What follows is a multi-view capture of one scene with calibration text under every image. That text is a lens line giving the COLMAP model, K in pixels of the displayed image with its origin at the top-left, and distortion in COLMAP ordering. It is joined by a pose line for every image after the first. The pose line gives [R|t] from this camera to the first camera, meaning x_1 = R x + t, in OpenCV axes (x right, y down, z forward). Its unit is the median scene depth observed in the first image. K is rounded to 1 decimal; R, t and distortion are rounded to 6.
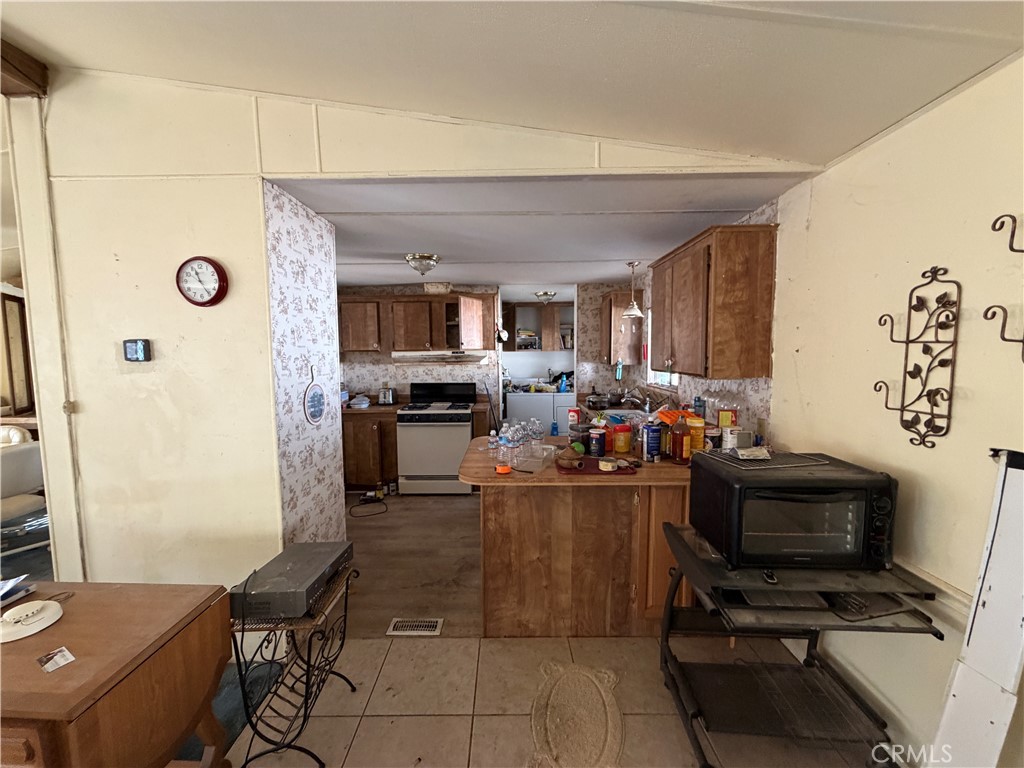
lens RADIAL K [[410.3, 0, 511.1], [0, 410.3, 386.1], [0, 0, 1]] dist [-0.002915, -0.000224]
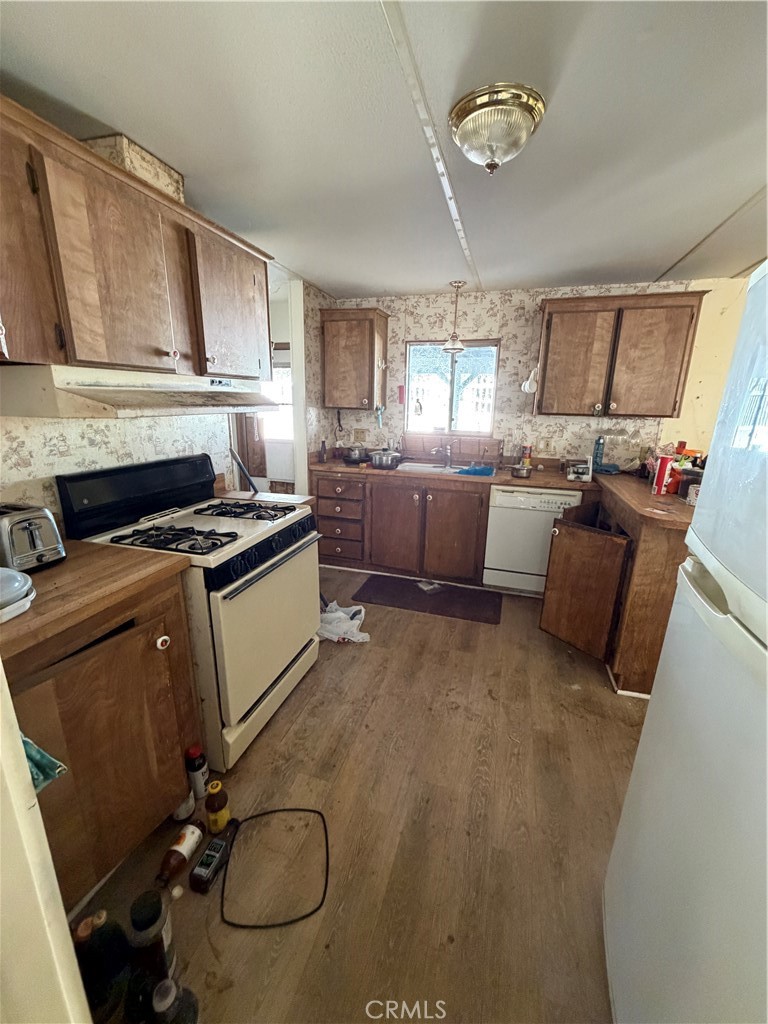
lens RADIAL K [[410.3, 0, 382.0], [0, 410.3, 512.6], [0, 0, 1]] dist [-0.002915, -0.000224]
pose [[0.299099, -0.241380, 0.923188, -0.990603], [0.057704, 0.970281, 0.234998, -0.085020], [-0.952476, -0.017017, 0.304139, 1.454287]]
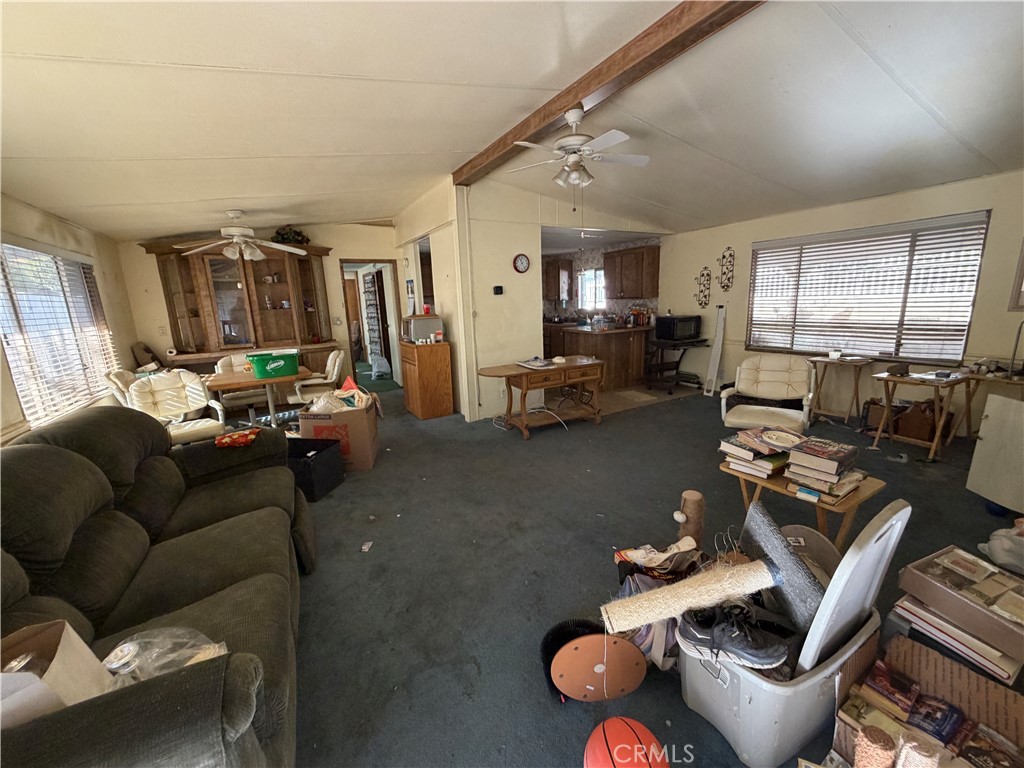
lens RADIAL K [[410.3, 0, 512.5], [0, 410.3, 387.0], [0, 0, 1]] dist [-0.002915, -0.000224]
pose [[0.862845, -0.129681, 0.488550, -1.799840], [0.073524, 0.988449, 0.132521, 0.148170], [-0.500093, -0.078425, 0.862413, -1.091155]]
